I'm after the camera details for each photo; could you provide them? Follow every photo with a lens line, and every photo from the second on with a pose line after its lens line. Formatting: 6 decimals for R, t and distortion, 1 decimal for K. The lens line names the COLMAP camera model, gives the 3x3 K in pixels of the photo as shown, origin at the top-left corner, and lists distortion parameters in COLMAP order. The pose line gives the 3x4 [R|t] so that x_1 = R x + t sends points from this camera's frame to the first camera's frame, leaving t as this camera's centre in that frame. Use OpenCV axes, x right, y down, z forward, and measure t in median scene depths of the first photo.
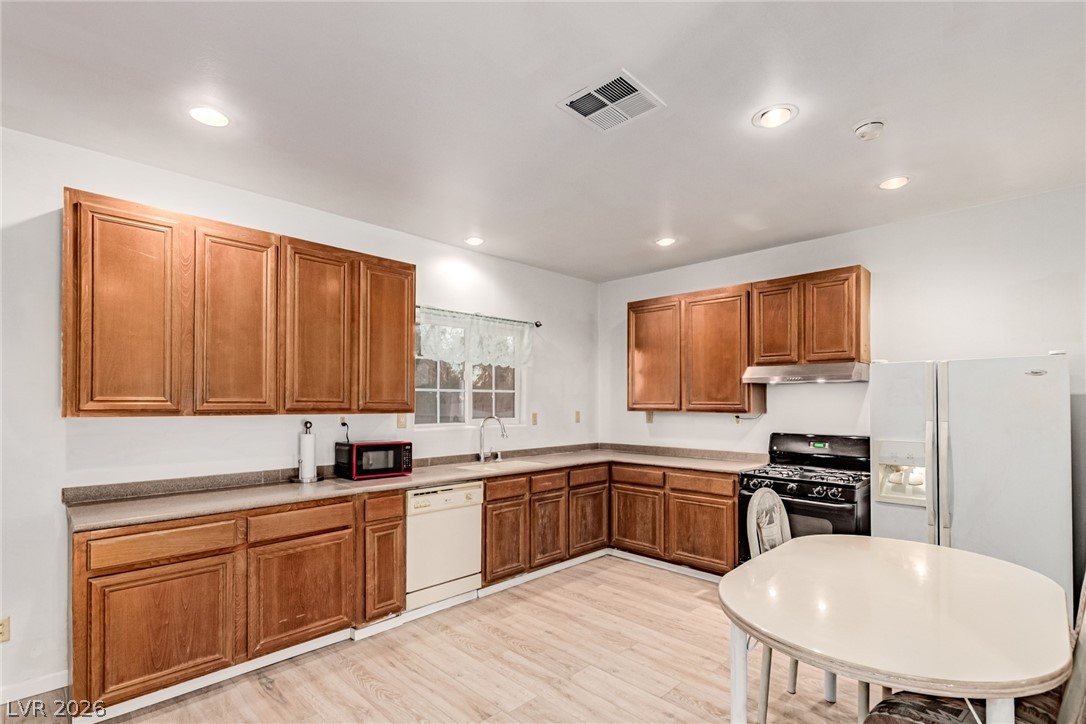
lens RADIAL K [[504.2, 0, 542.0], [0, 504.2, 396.1], [0, 0, 1]] dist [0.000051, -0.000033]
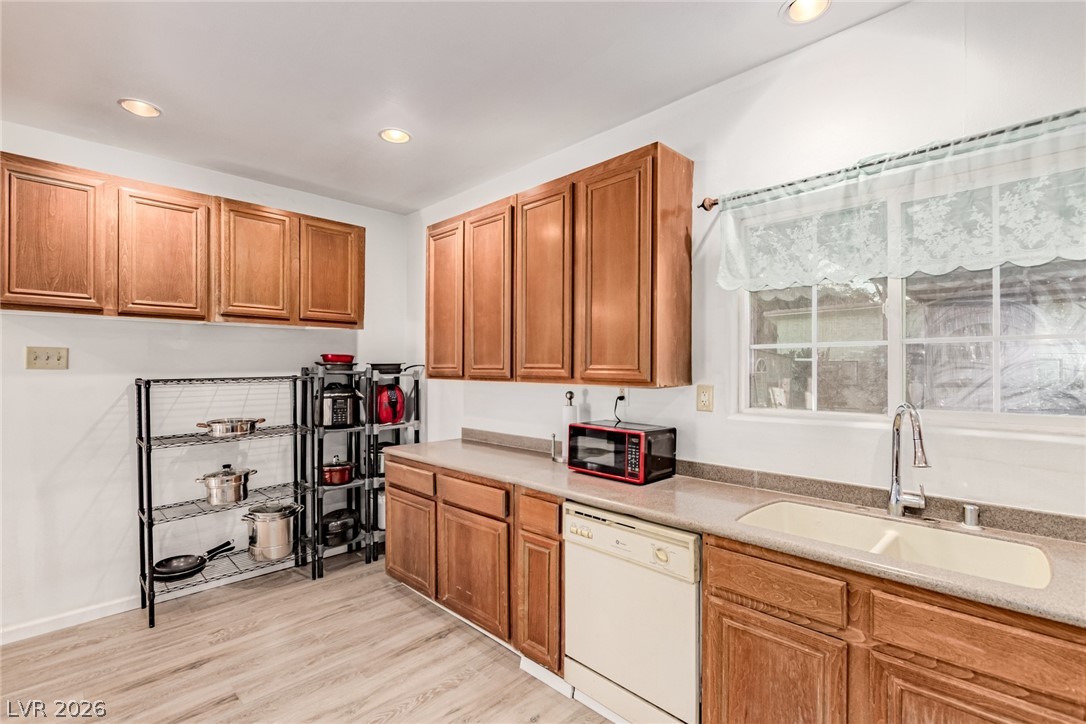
lens RADIAL K [[500.3, 0, 543.0], [0, 500.3, 362.0], [0, 0, 1]] dist [-0.000819, 0.000100]
pose [[-0.013005, -0.013721, -0.999821, 0.373000], [0.013829, 0.999808, -0.013900, 0.011370], [0.999820, -0.014007, -0.012813, 0.921439]]
